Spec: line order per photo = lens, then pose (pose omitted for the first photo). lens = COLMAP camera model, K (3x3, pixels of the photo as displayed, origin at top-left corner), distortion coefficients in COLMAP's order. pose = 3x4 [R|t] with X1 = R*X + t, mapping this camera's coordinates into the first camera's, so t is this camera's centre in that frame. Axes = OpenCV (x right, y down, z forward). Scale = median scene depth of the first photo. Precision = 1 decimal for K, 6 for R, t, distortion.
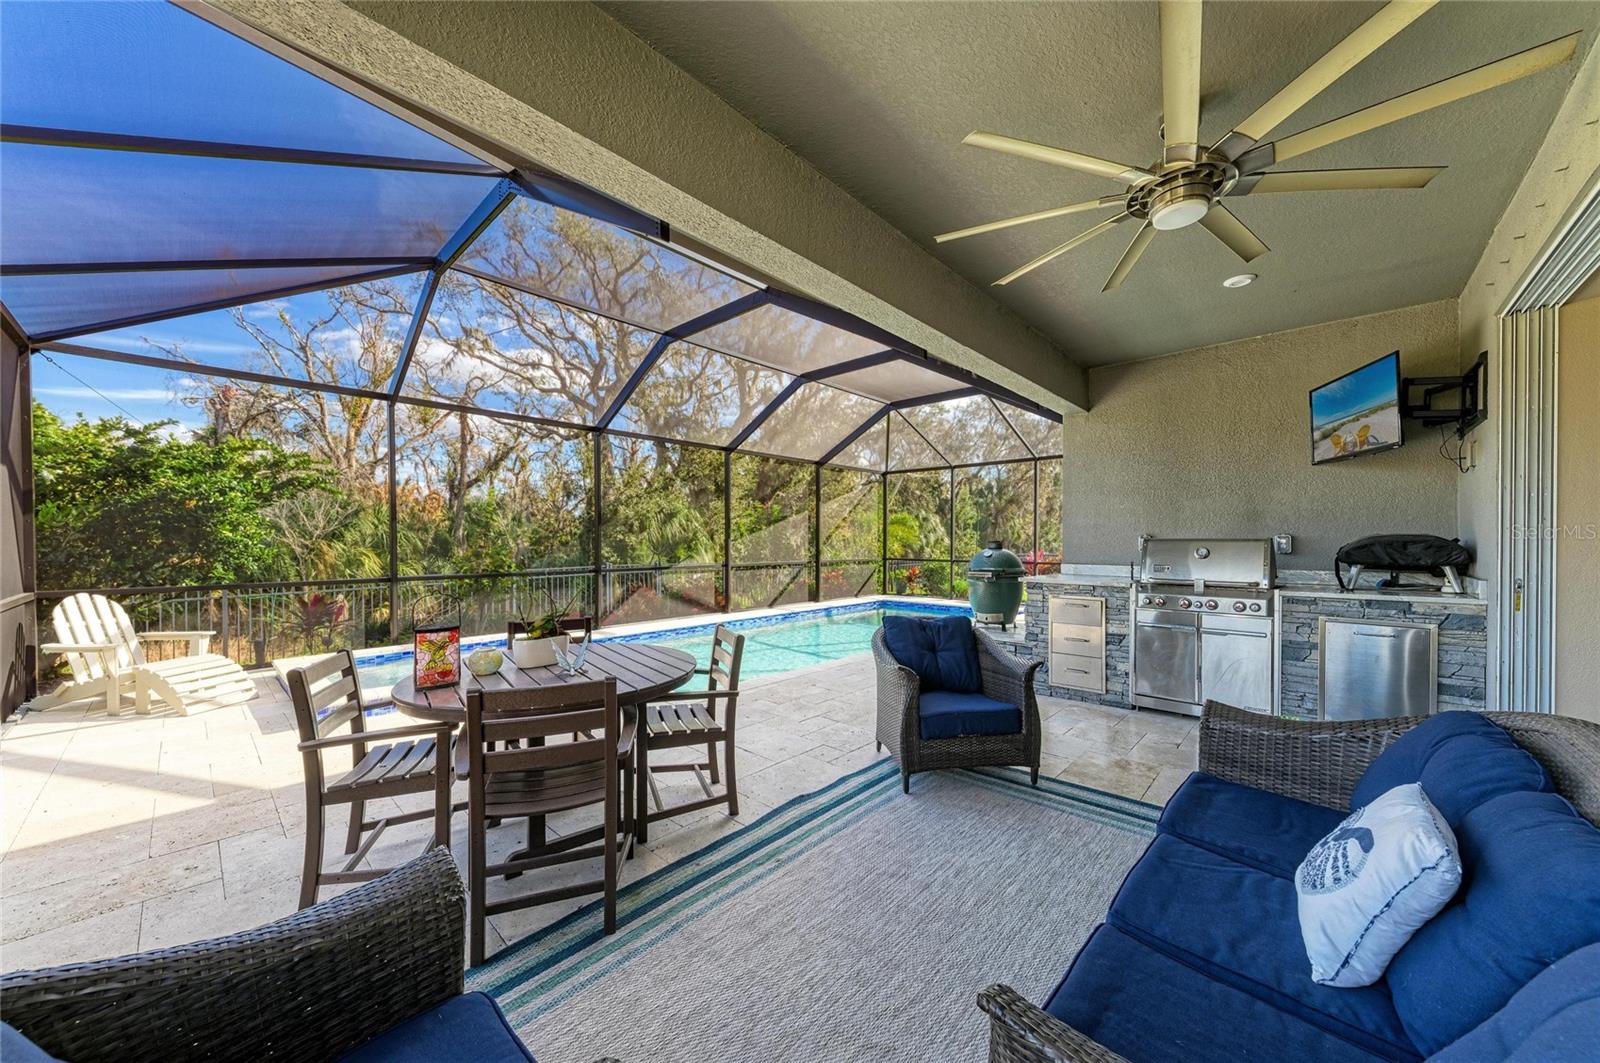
lens RADIAL K [[575.2, 0, 800.1], [0, 575.2, 537.3], [0, 0, 1]] dist [0.005731, 0.000031]
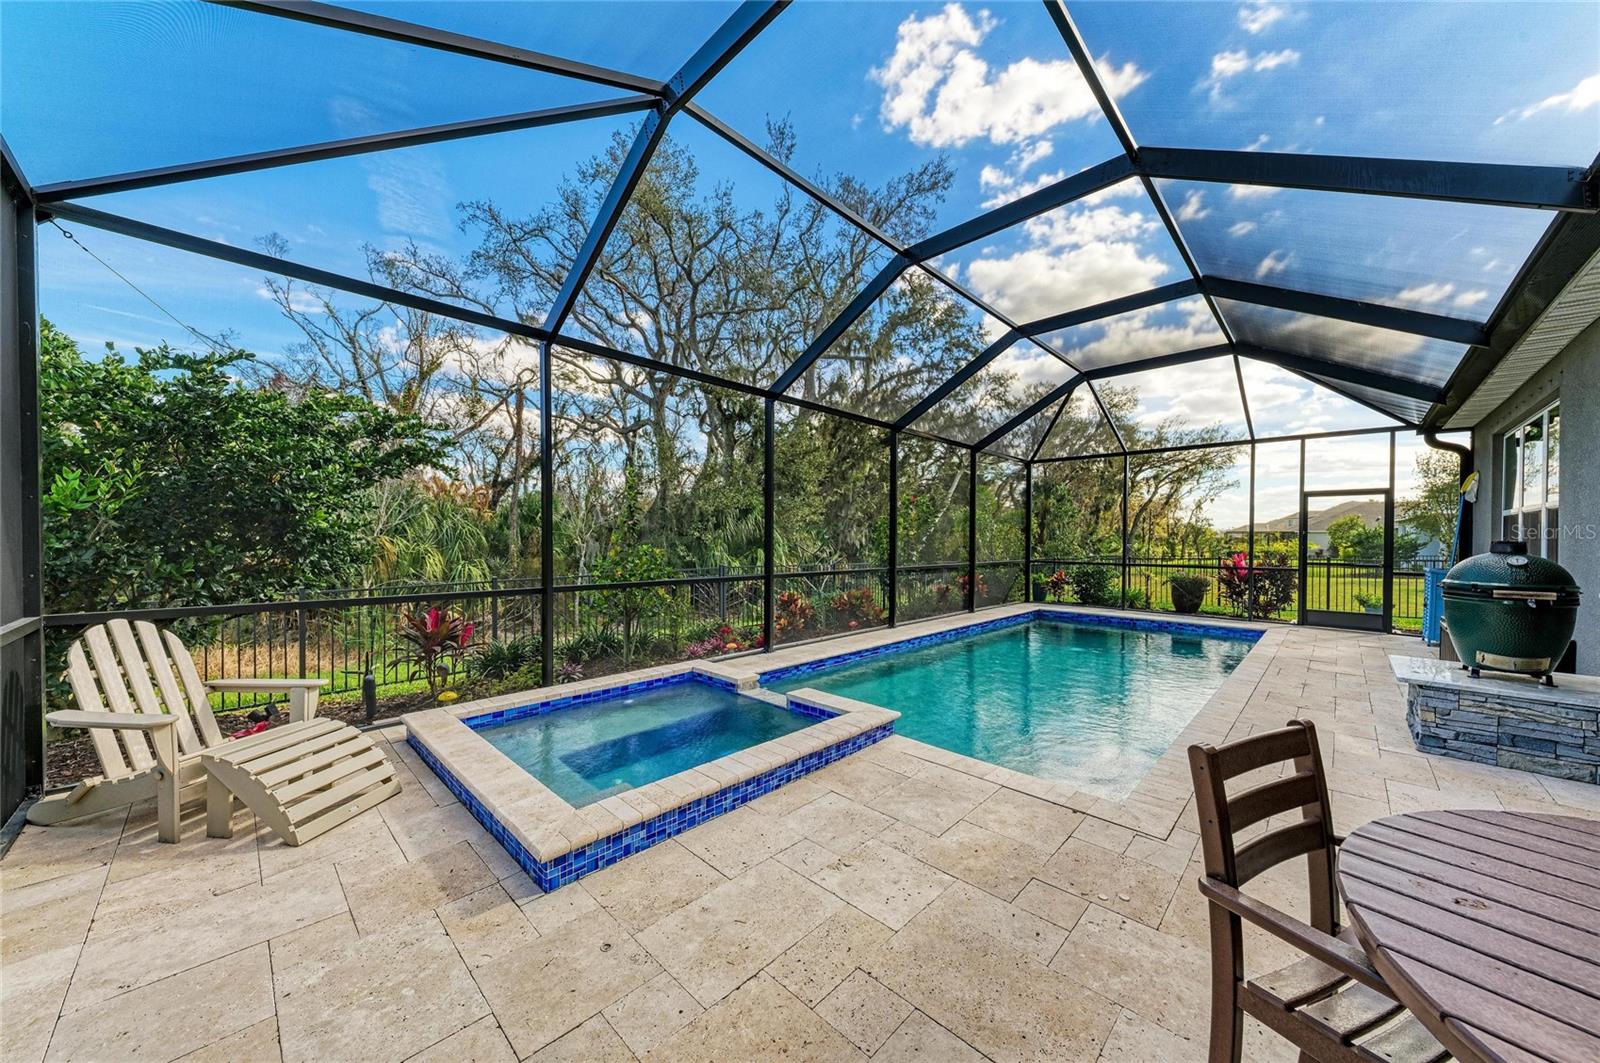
lens RADIAL K [[551.0, 0, 793.8], [0, 551.0, 540.3], [0, 0, 1]] dist [-0.001239, -0.000482]
pose [[0.999896, 0.006227, -0.013035, -0.454734], [-0.006152, 0.999964, 0.005774, 0.007349], [0.013071, -0.005693, 0.999898, 0.378345]]
